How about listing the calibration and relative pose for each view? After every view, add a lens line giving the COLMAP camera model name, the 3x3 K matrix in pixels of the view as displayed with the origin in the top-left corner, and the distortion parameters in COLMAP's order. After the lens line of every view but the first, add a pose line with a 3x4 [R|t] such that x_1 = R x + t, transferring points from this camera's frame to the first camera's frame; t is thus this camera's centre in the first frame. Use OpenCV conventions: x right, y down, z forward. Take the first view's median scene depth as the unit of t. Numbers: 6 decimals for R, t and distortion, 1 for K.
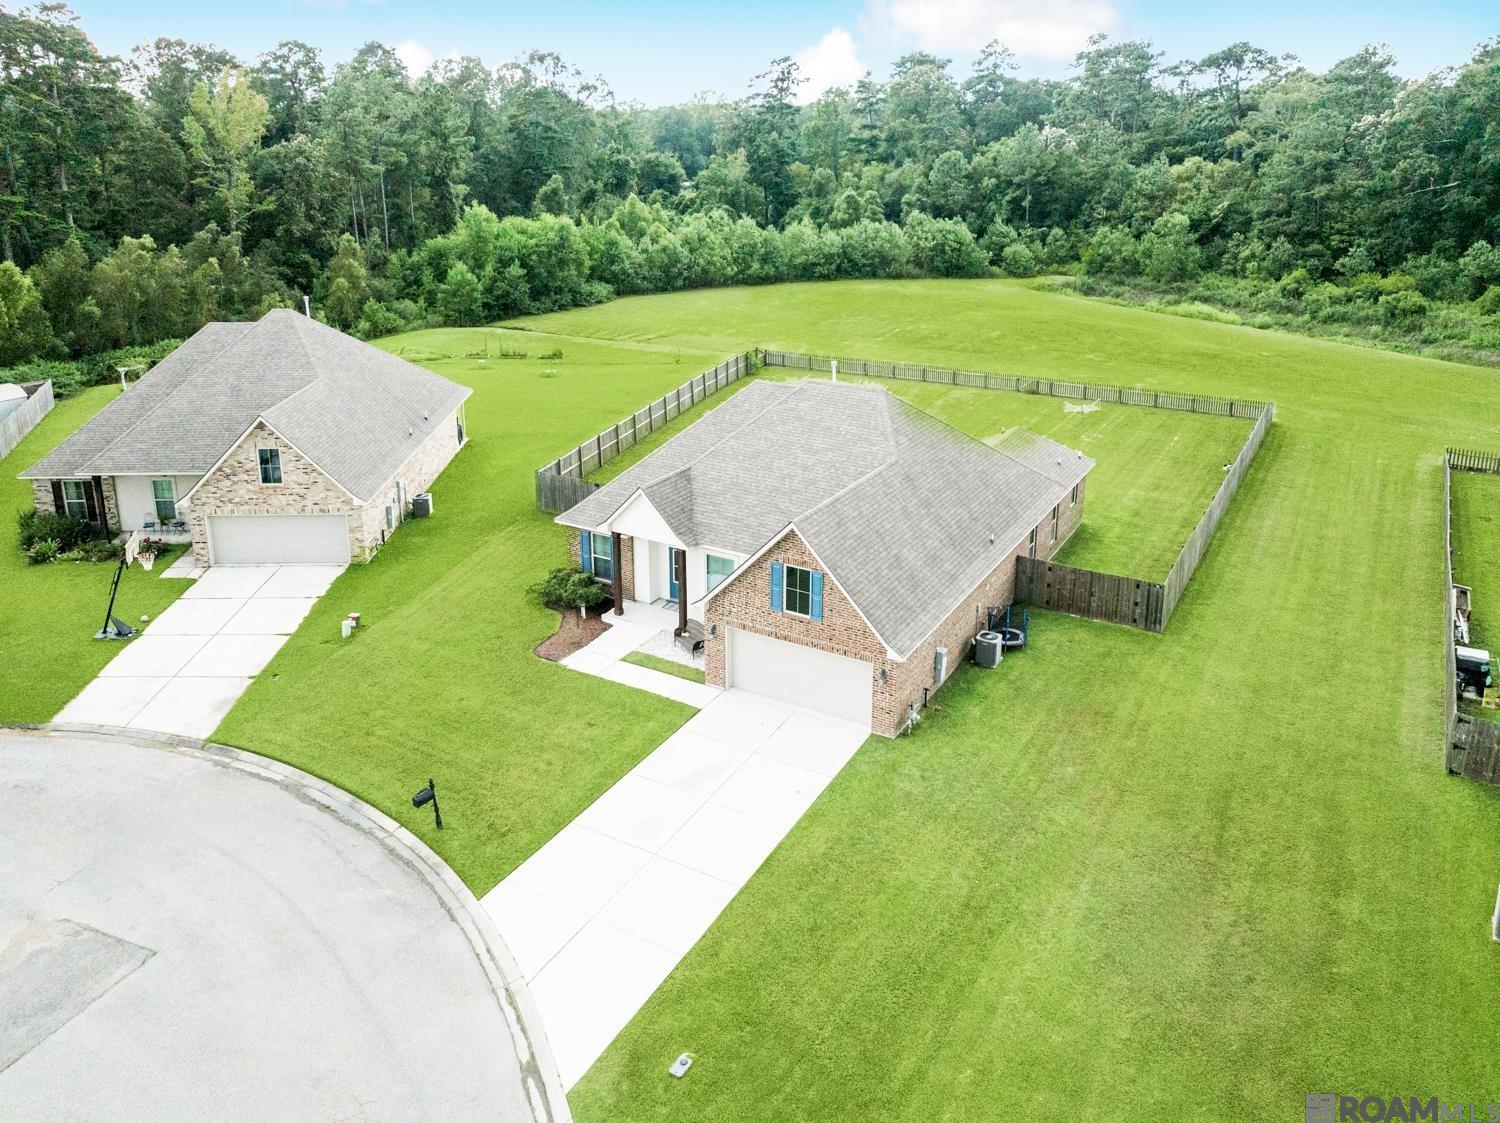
lens RADIAL K [[1115.0, 0, 743.9], [0, 1115.0, 418.8], [0, 0, 1]] dist [-0.043142, 0.002287]
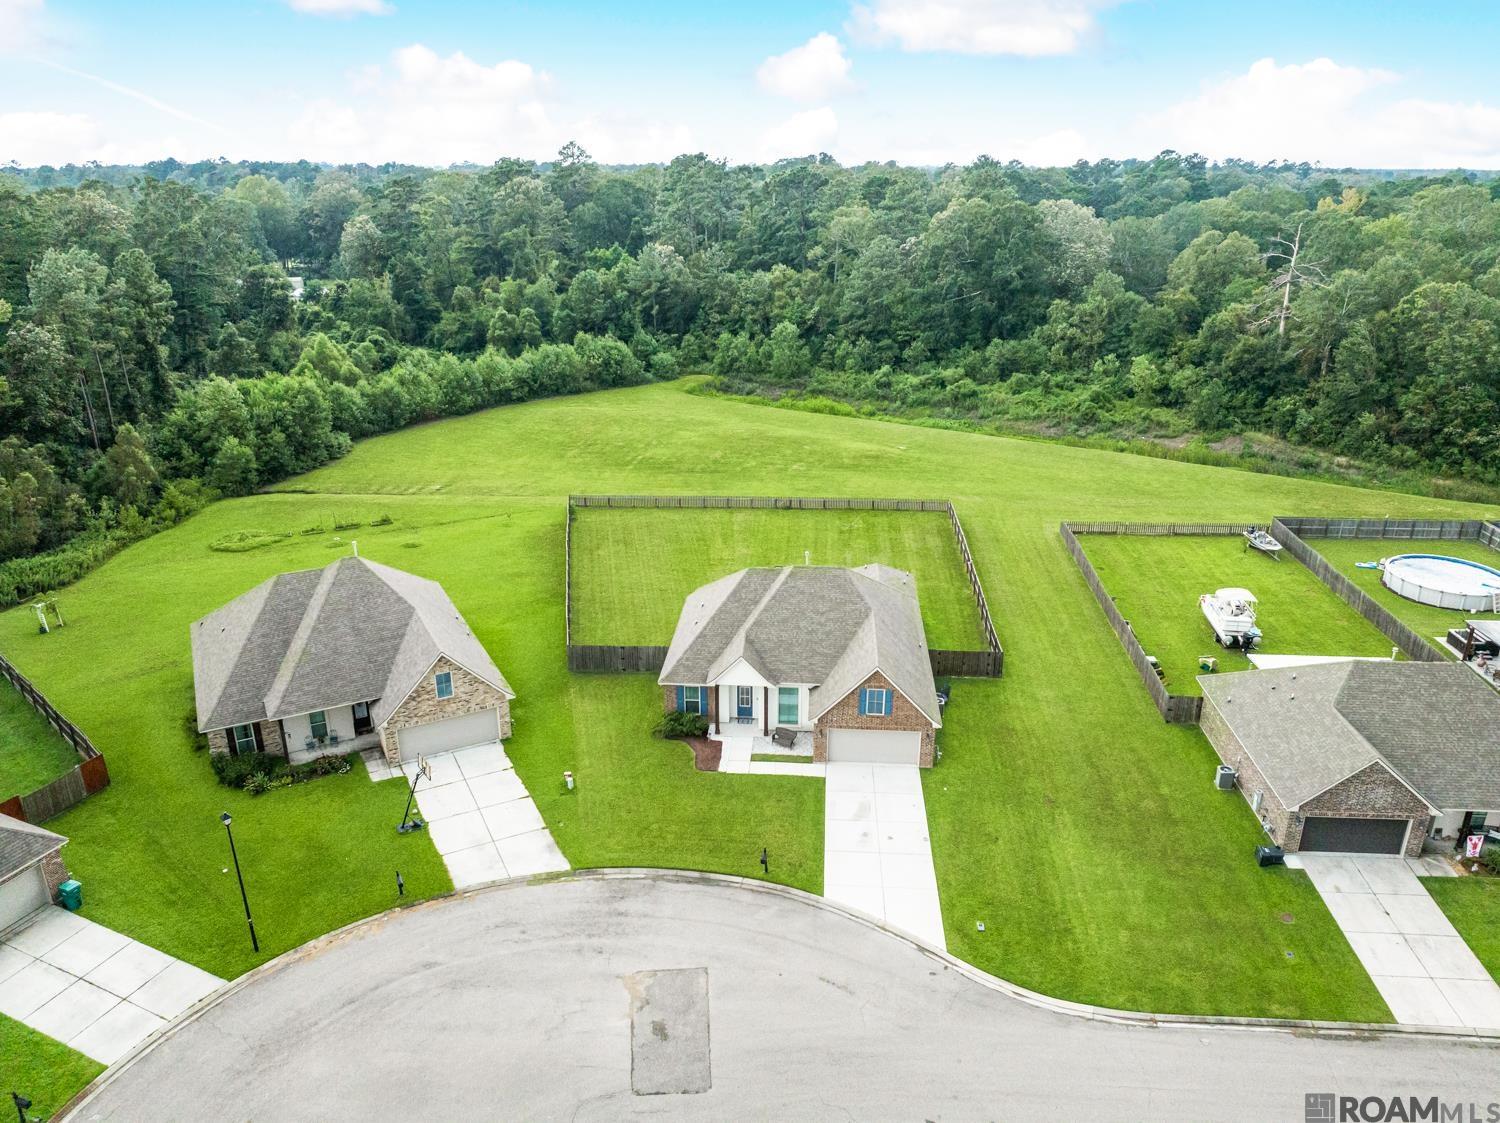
lens RADIAL K [[1057.8, 0, 750.0], [0, 1057.8, 561.5], [0, 0, 1]] dist [-0.031807, 0.008886]
pose [[0.904982, -0.154402, 0.396443, -0.175049], [0.115676, 0.986016, 0.119963, -0.067474], [-0.409422, -0.062705, 0.910188, -0.105667]]
